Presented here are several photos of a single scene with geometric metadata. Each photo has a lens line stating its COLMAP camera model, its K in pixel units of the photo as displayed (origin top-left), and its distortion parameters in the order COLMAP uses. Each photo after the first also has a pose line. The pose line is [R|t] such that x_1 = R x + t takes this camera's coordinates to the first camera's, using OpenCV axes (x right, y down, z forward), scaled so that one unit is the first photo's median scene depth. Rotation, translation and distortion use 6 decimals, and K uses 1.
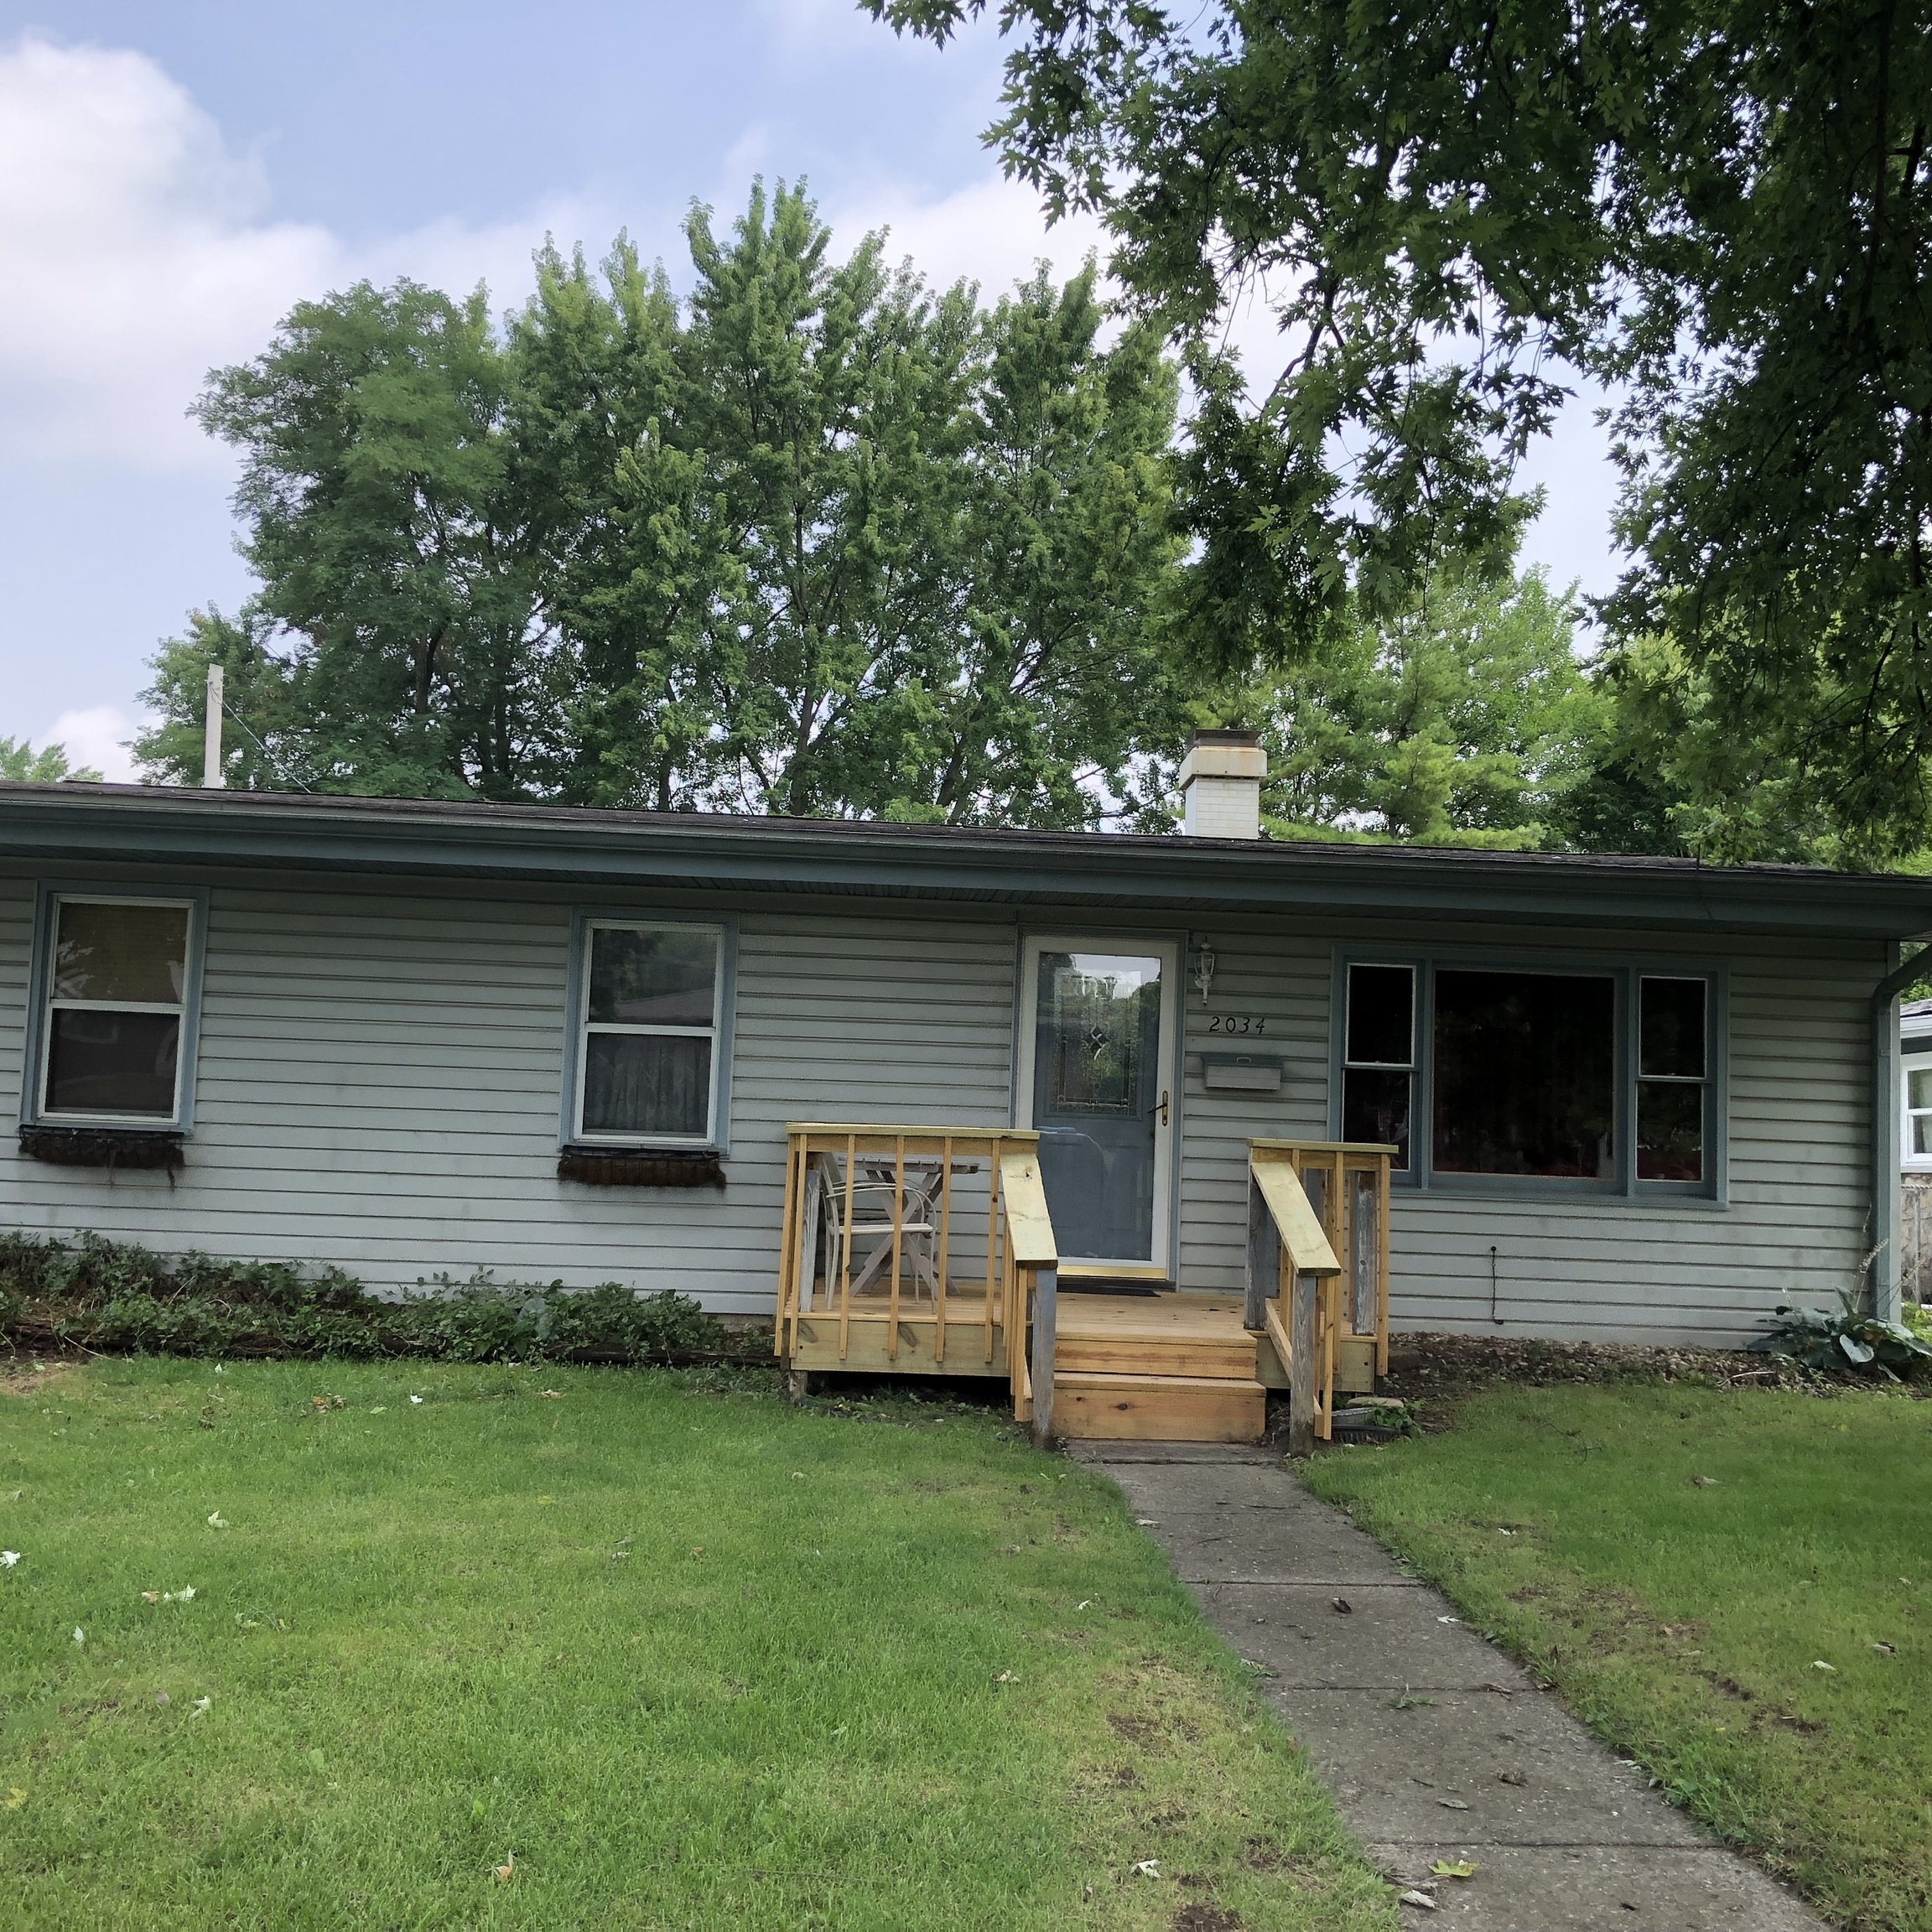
lens RADIAL K [[2097.0, 0, 972.4], [0, 2097.0, 967.3], [0, 0, 1]] dist [0.092381, -0.233467]
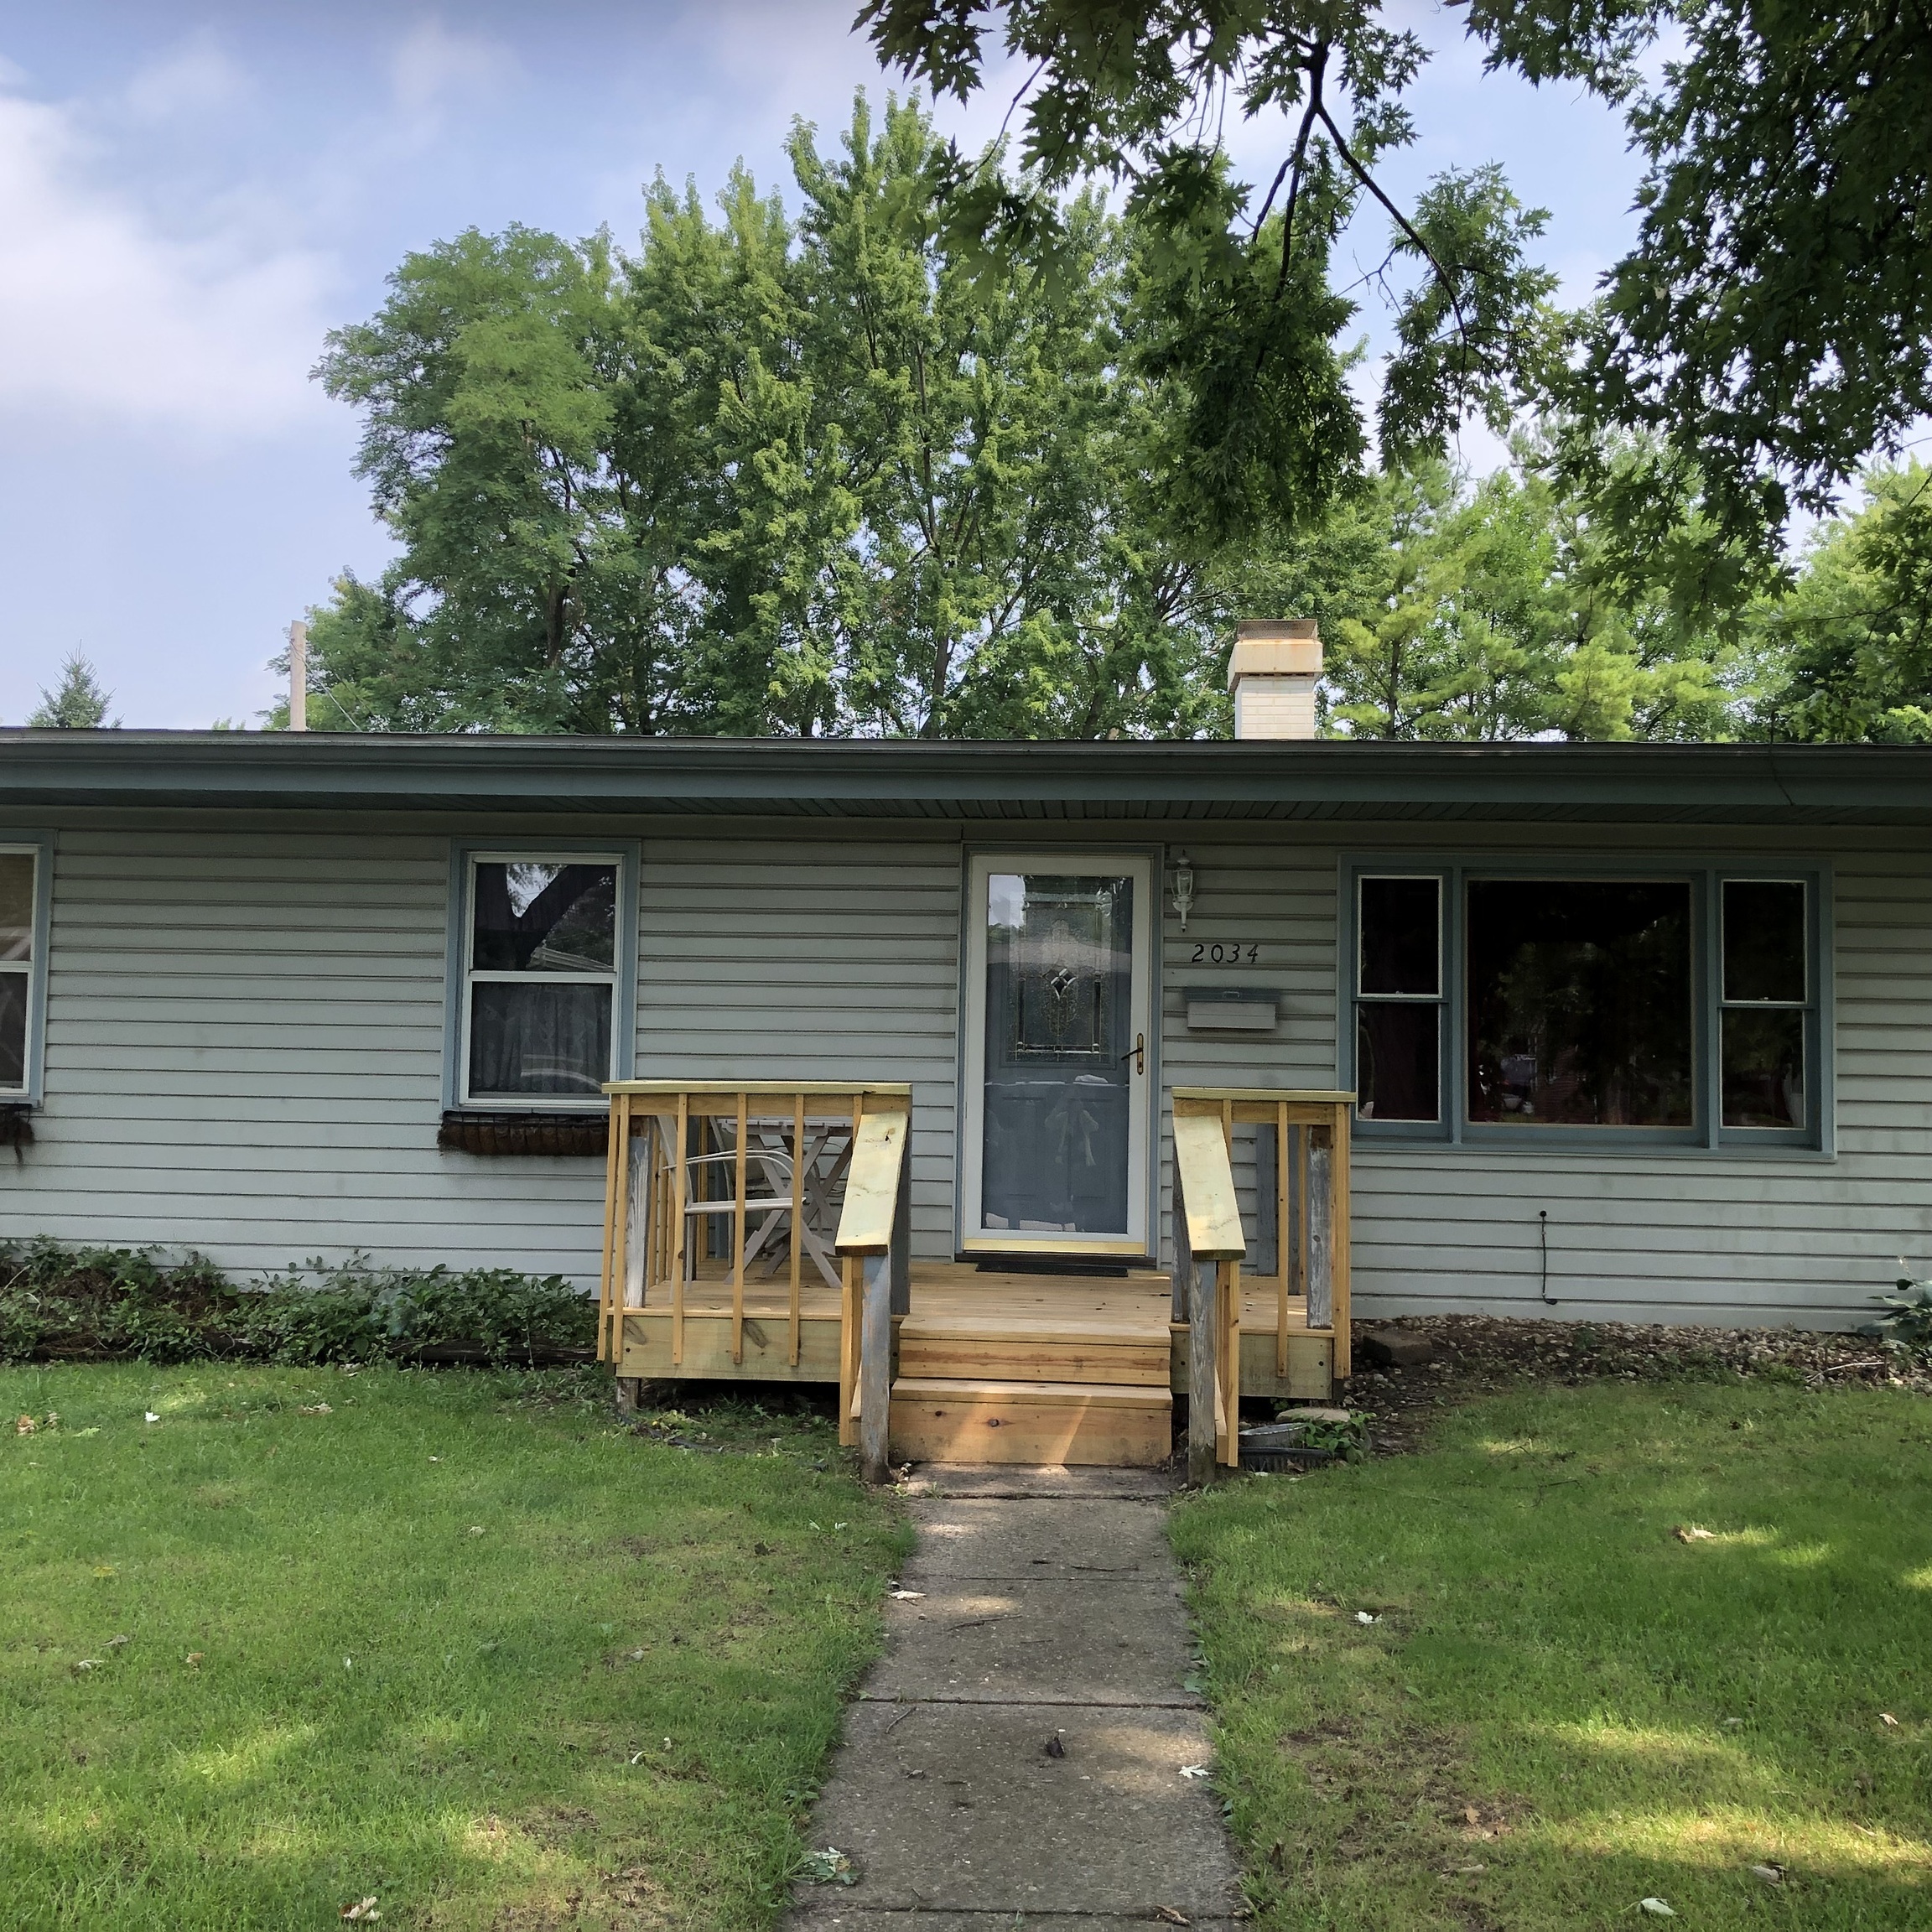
lens RADIAL K [[2083.7, 0, 969.7], [0, 2083.7, 959.9], [0, 0, 1]] dist [0.069718, -0.135640]
pose [[0.992944, -0.027035, -0.115460, 0.120383], [0.029053, 0.999452, 0.015833, 0.013759], [0.114969, -0.019076, 0.993186, 0.155279]]
